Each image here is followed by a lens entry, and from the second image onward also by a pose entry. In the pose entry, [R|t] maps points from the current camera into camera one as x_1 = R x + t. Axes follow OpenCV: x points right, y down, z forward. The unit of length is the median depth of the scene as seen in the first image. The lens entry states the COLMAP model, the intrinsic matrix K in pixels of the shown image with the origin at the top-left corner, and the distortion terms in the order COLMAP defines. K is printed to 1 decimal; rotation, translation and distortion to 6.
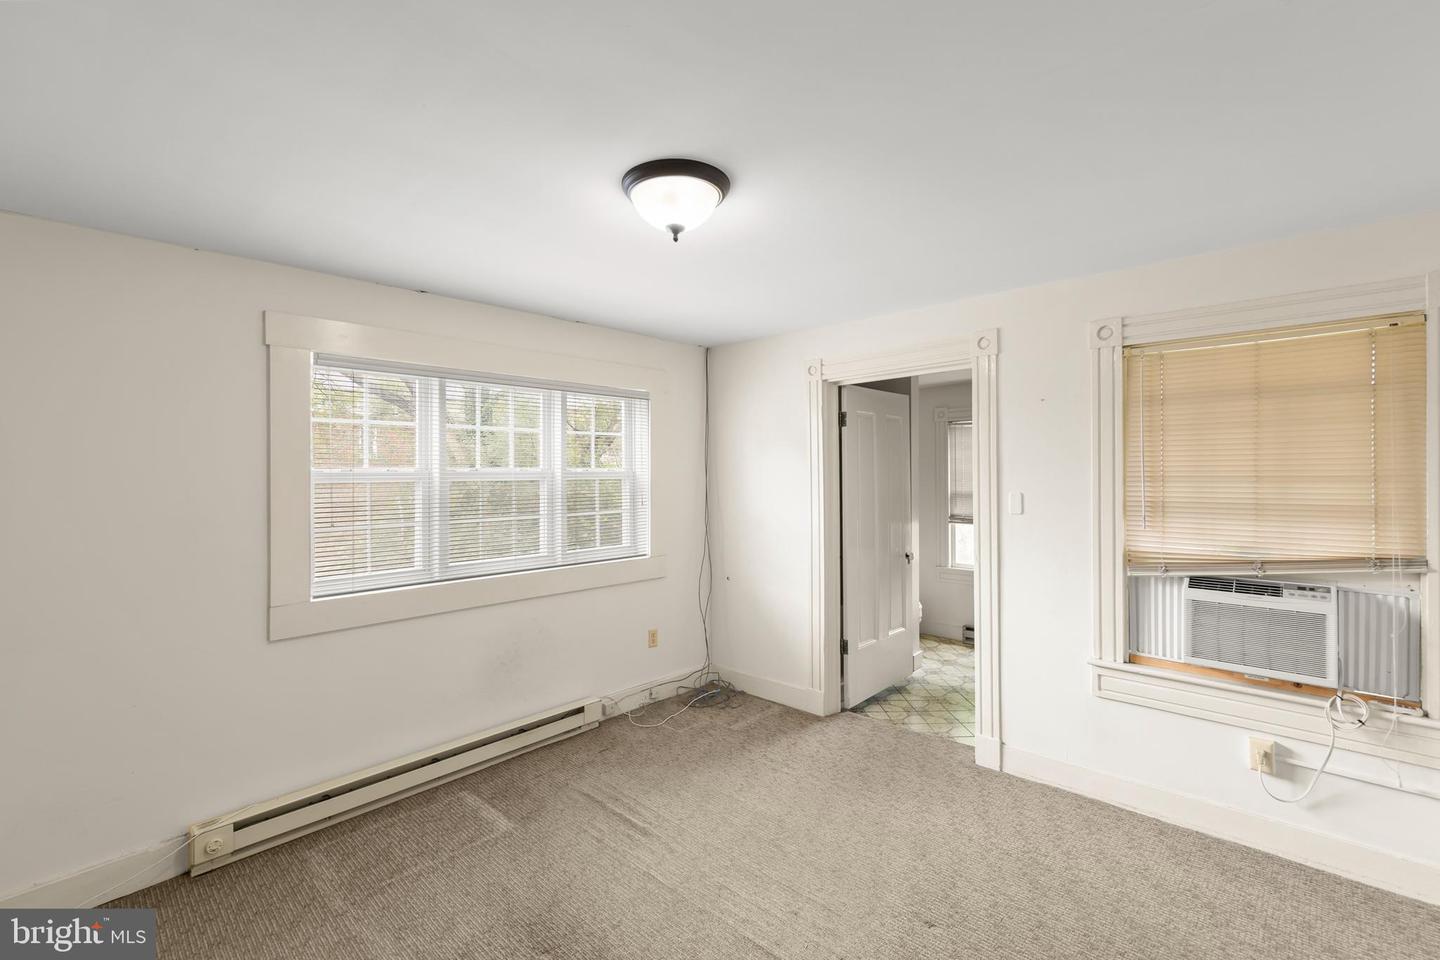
lens RADIAL K [[641.9, 0, 727.3], [0, 641.9, 471.3], [0, 0, 1]] dist [0.001236, -0.000103]
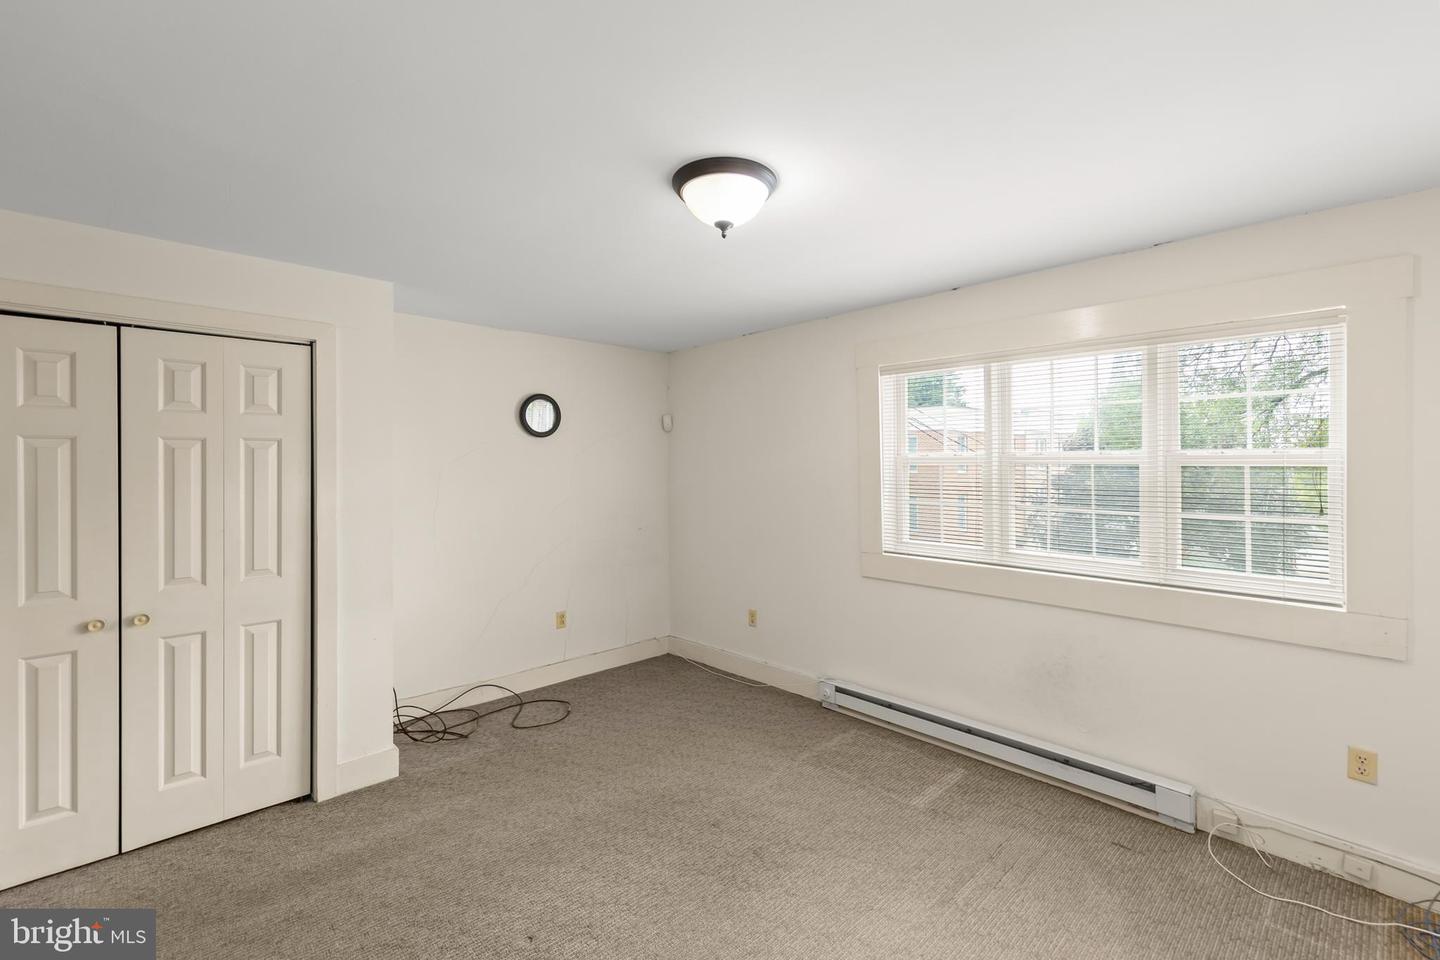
lens RADIAL K [[626.0, 0, 719.4], [0, 626.0, 456.3], [0, 0, 1]] dist [0.000669, -0.000069]
pose [[-0.086710, -0.000836, -0.996233, 0.600083], [0.009893, 0.999950, -0.001700, -0.001536], [0.996184, -0.010003, -0.086697, 0.687497]]
